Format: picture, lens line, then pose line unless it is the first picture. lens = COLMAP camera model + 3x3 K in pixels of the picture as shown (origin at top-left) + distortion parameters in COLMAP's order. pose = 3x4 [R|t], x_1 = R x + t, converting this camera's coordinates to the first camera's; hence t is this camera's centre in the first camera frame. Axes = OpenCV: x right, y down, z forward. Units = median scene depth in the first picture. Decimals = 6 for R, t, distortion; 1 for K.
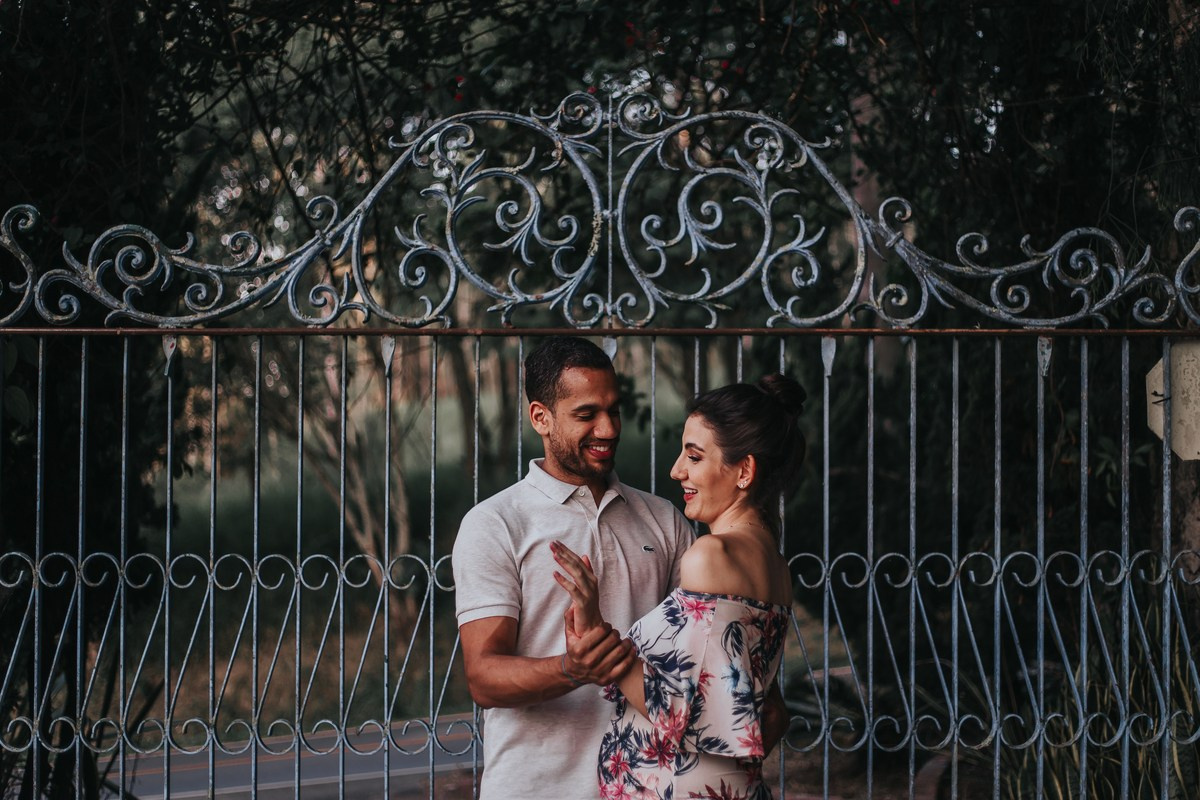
lens RADIAL K [[1752.1, 0, 596.9], [0, 1752.1, 400.4], [0, 0, 1]] dist [-0.106815, 0.000000]
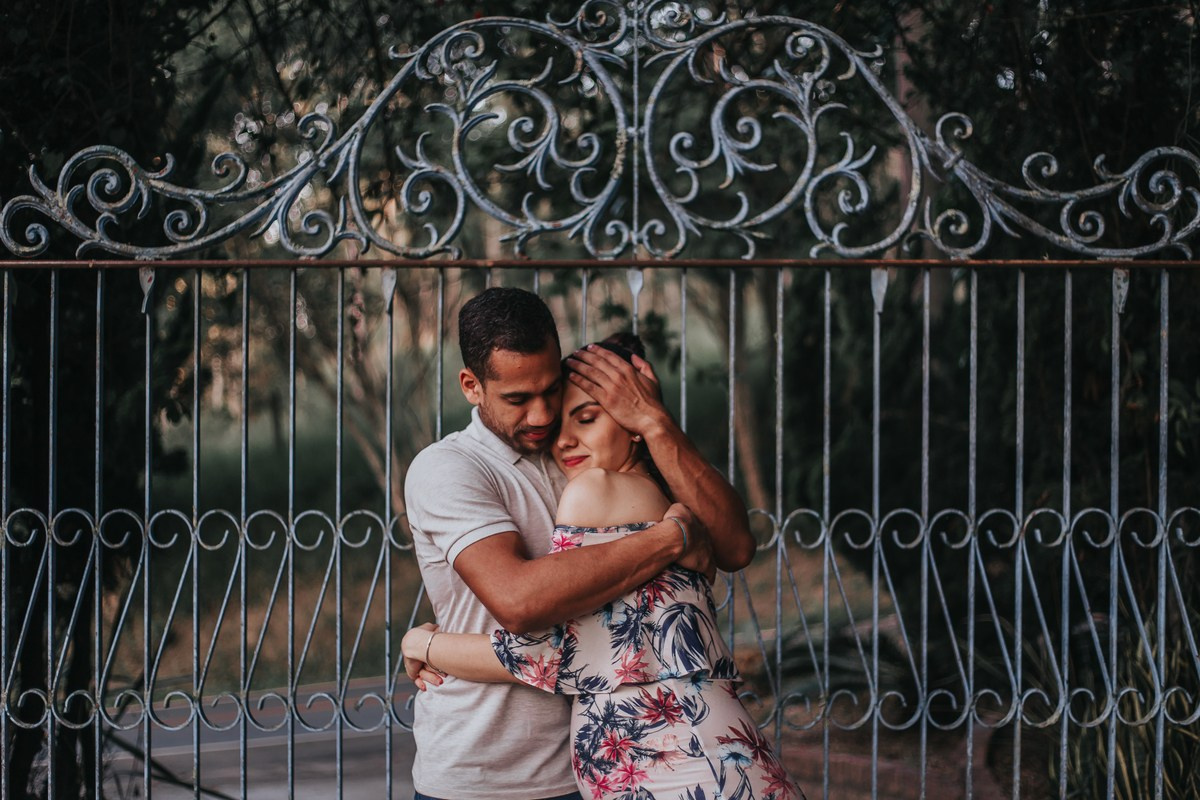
lens RADIAL K [[1752.1, 0, 604.3], [0, 1752.1, 399.9], [0, 0, 1]] dist [-0.106815, 0.000000]
pose [[0.999855, 0.000091, -0.017052, 0.006746], [0.000479, 0.999441, 0.033421, 0.000864], [0.017045, -0.033424, 0.999296, 0.100708]]
